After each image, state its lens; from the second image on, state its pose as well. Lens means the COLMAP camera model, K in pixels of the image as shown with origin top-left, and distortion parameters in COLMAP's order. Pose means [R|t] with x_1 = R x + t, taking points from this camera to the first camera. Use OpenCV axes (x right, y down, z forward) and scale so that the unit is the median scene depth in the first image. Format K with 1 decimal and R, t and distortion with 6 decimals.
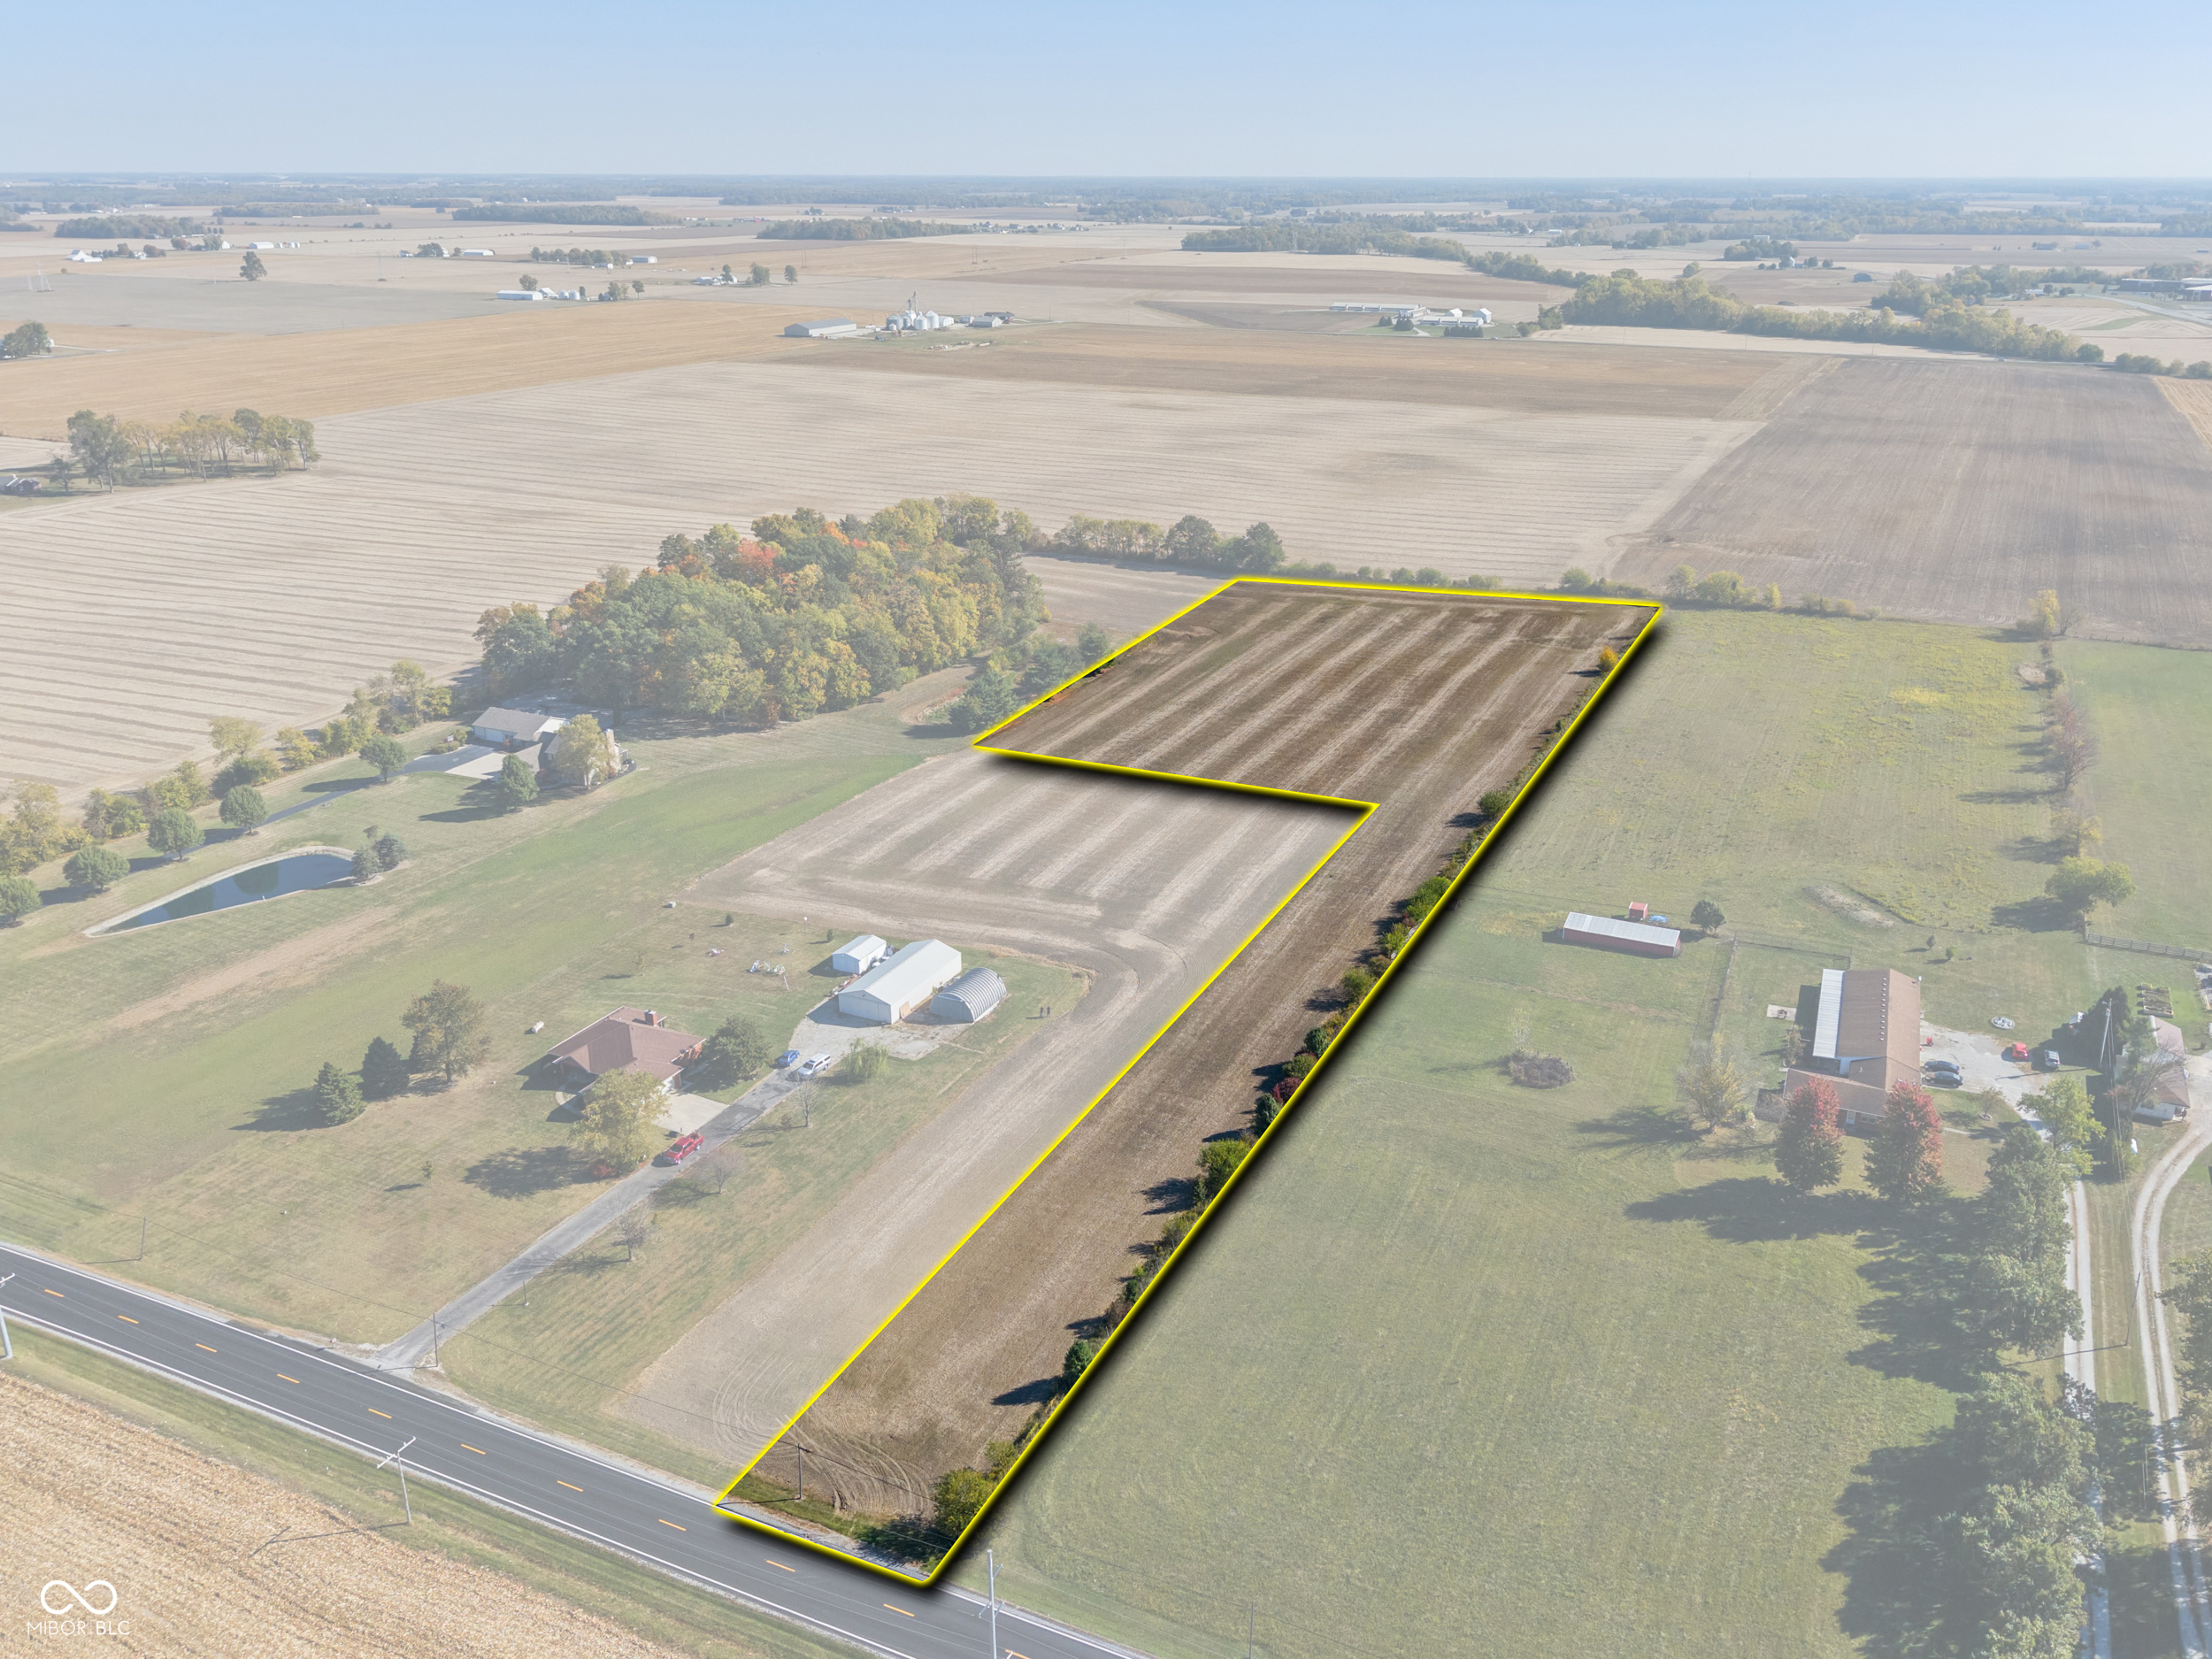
lens RADIAL K [[1756.8, 0, 1197.1], [0, 1756.8, 829.8], [0, 0, 1]] dist [0.035246, -0.044618]
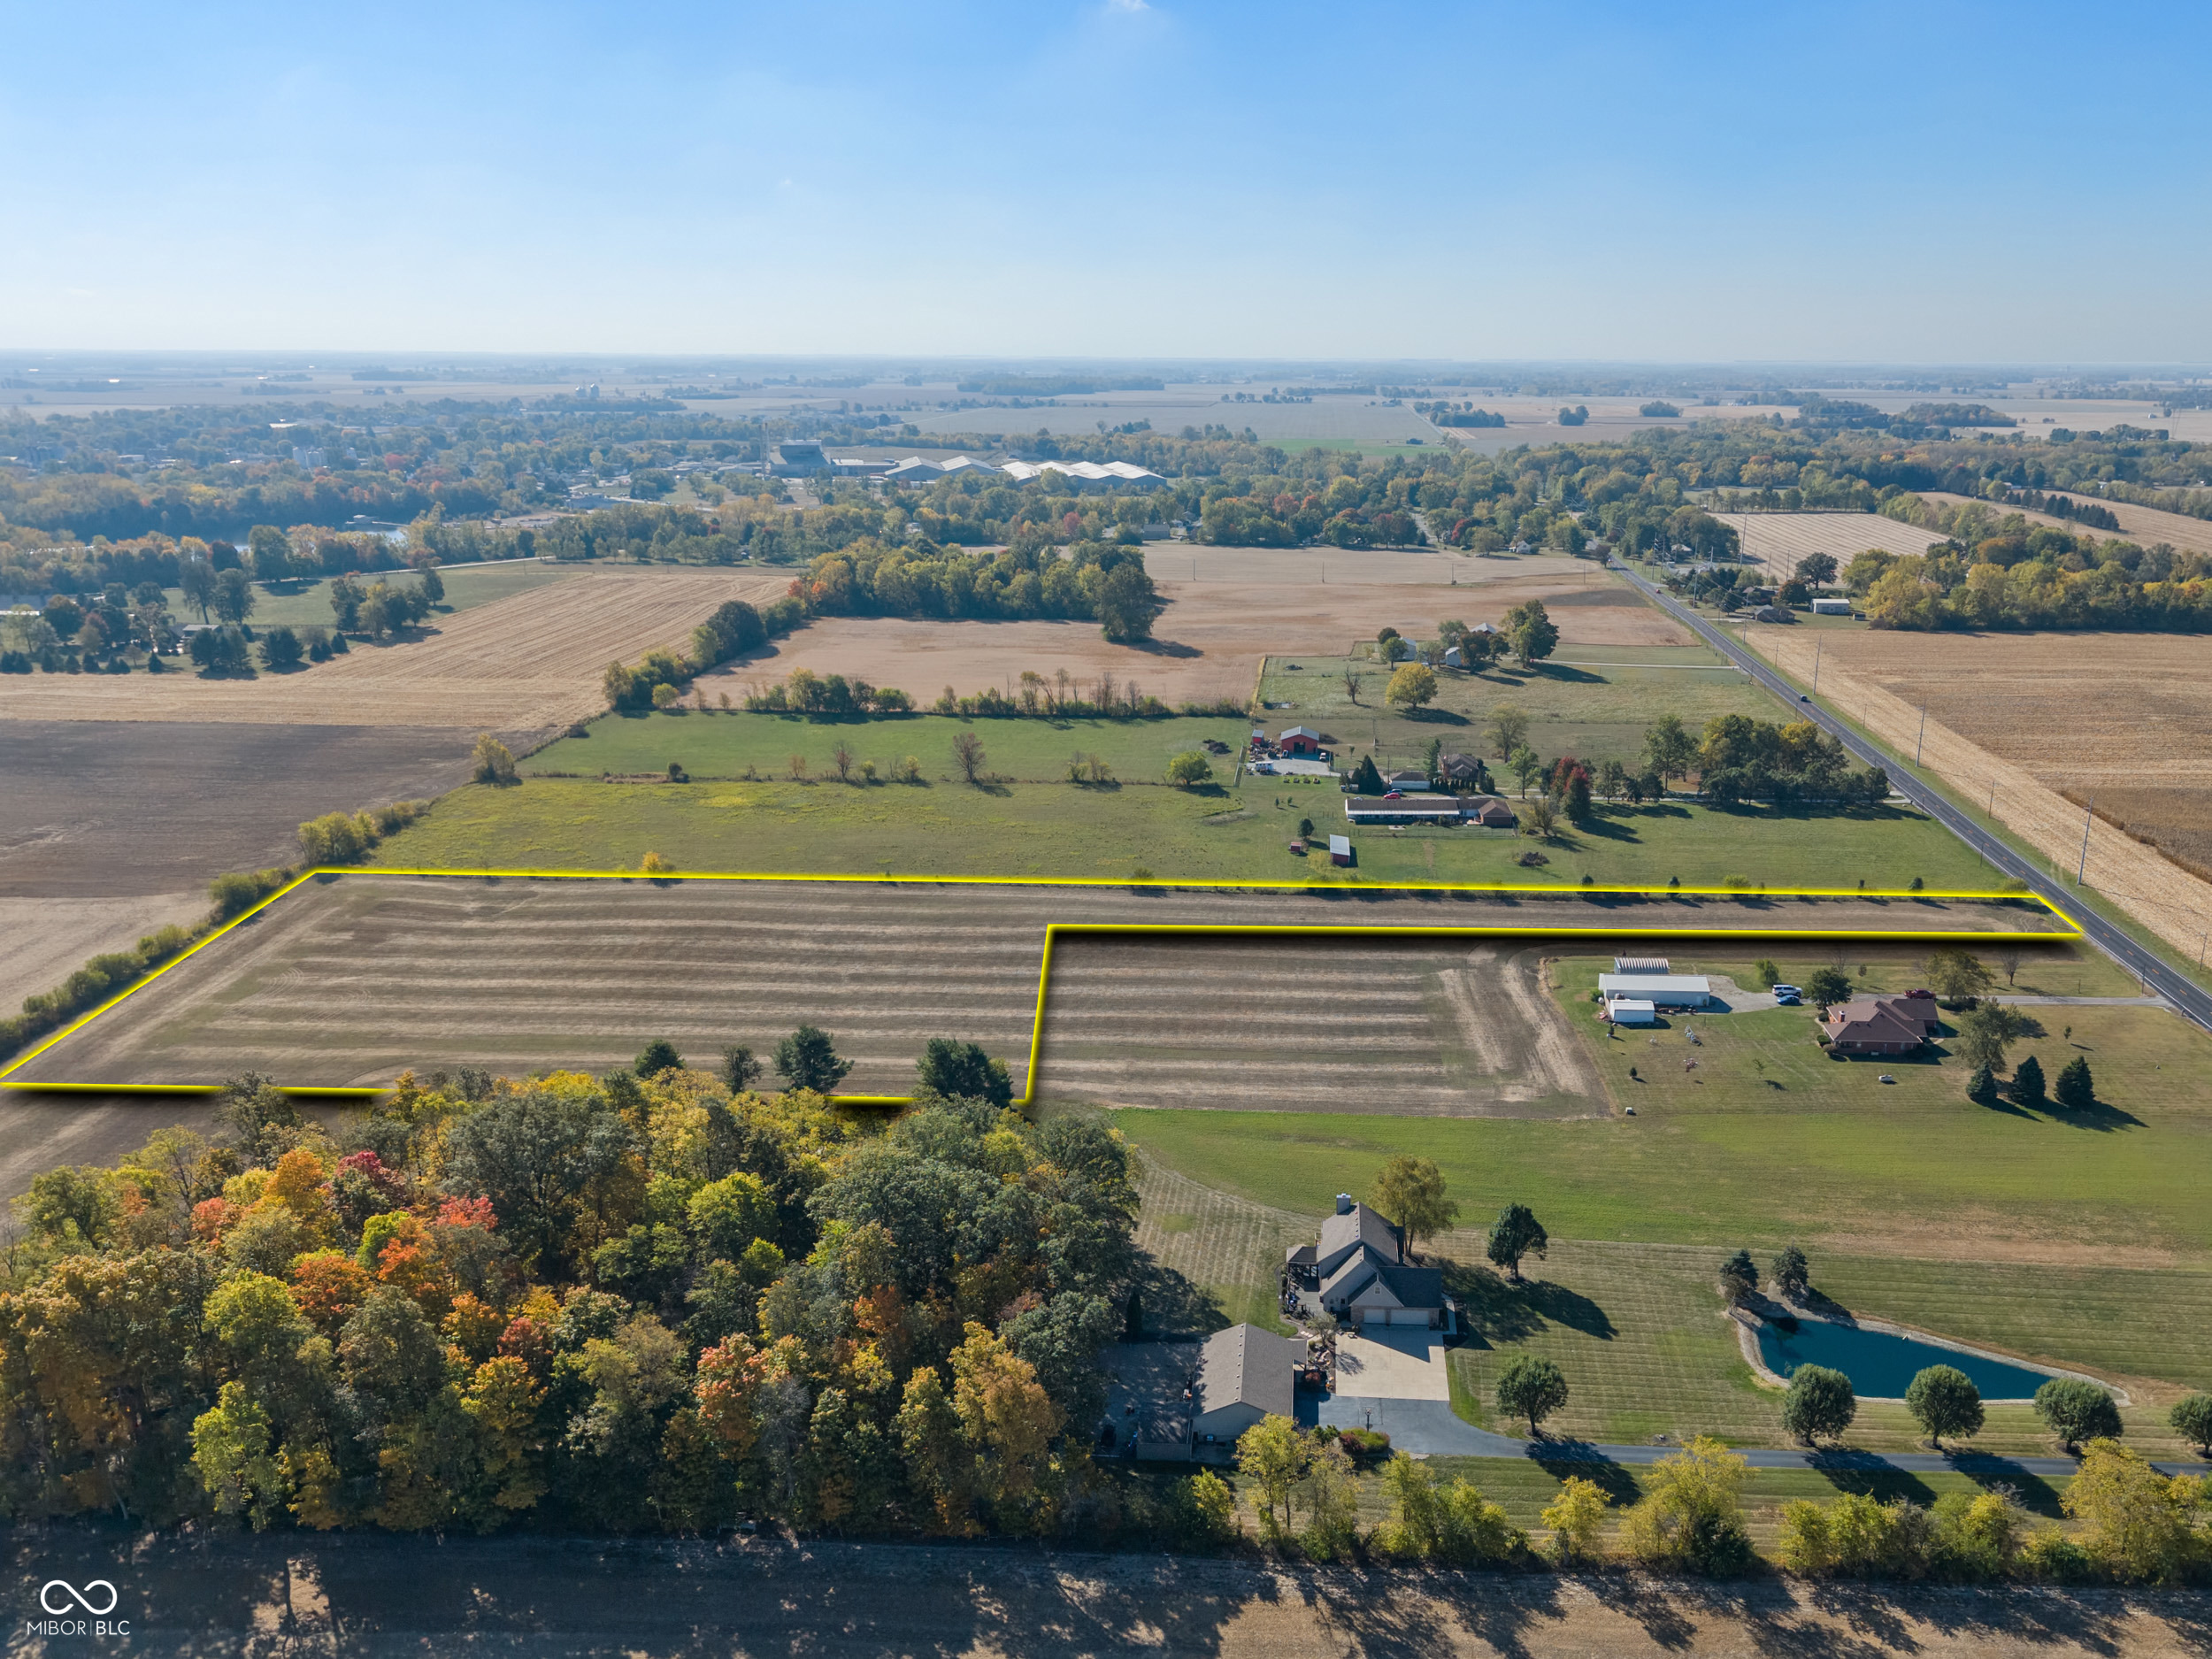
lens RADIAL K [[1756.8, 0, 1197.1], [0, 1756.8, 829.8], [0, 0, 1]] dist [0.035246, -0.044618]
pose [[-0.342029, -0.253410, 0.904875, -0.797011], [0.318532, 0.874674, 0.365352, -0.400706], [-0.884055, 0.413193, -0.218445, 1.008913]]
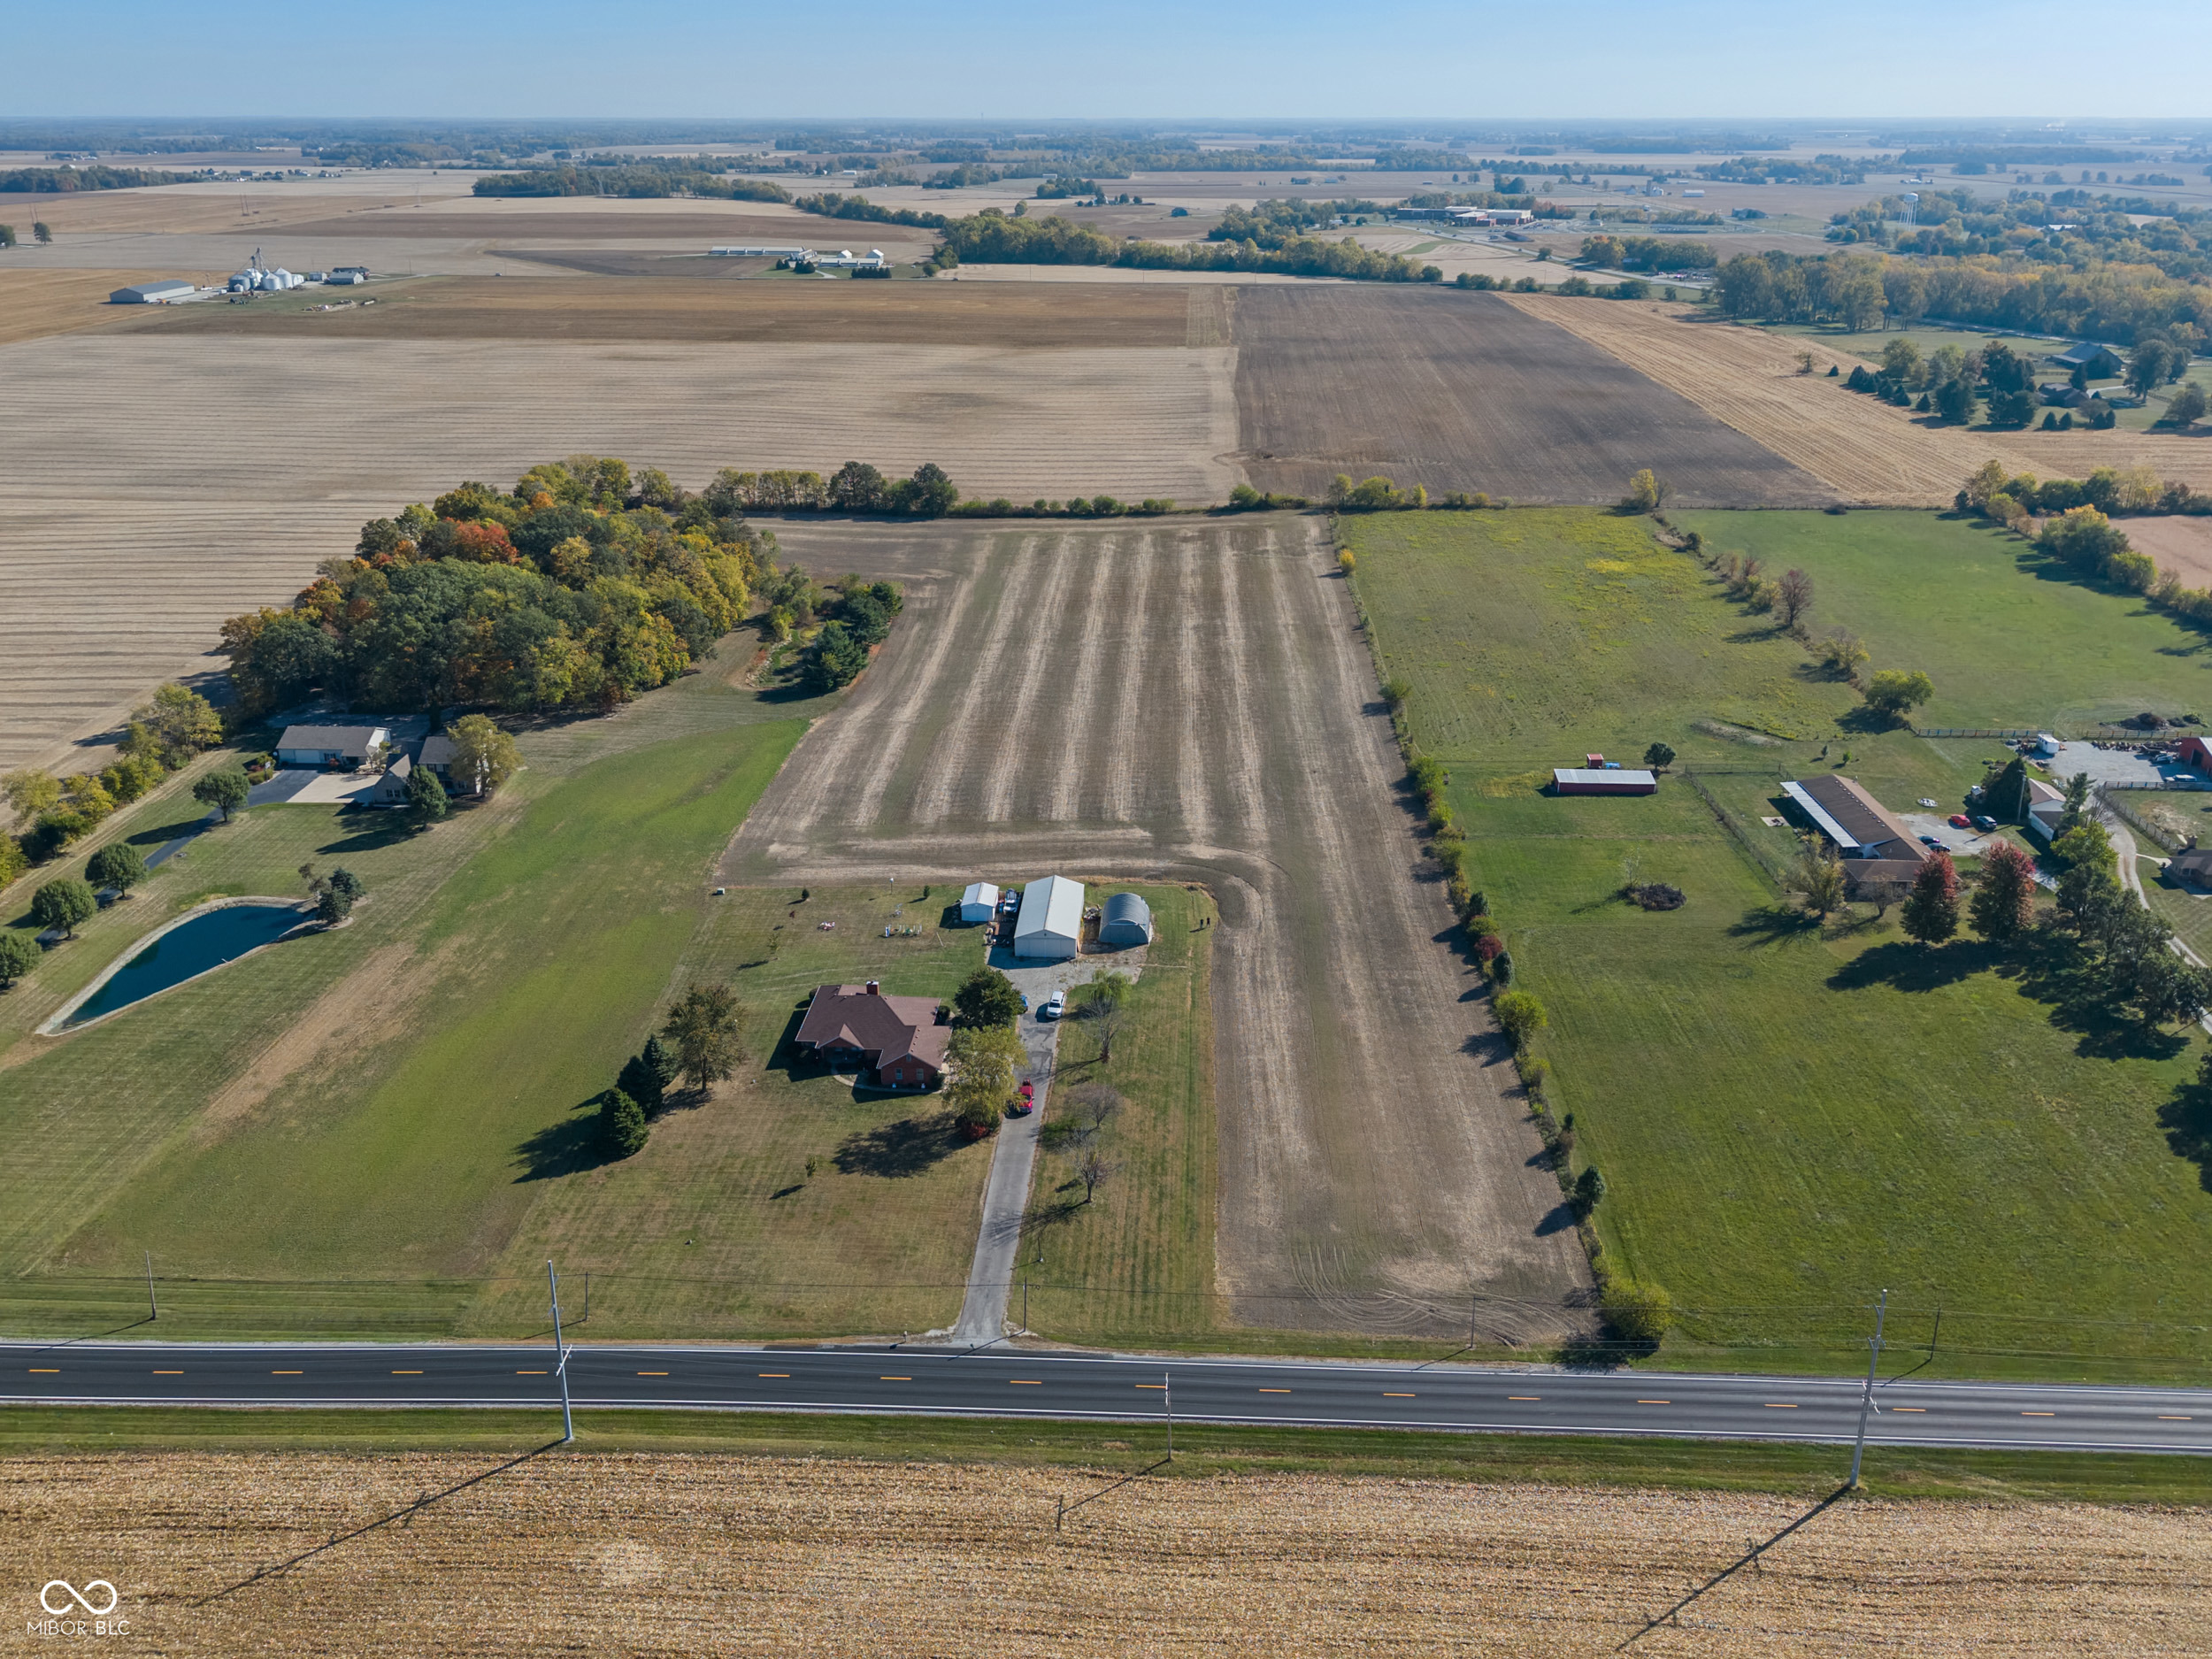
lens RADIAL K [[1734.0, 0, 1174.4], [0, 1734.0, 829.1], [0, 0, 1]] dist [0.041131, -0.050064]
pose [[0.925509, -0.146253, 0.349347, -0.289890], [0.134703, 0.989229, 0.057277, -0.008510], [-0.353961, -0.005952, 0.935241, 0.026734]]
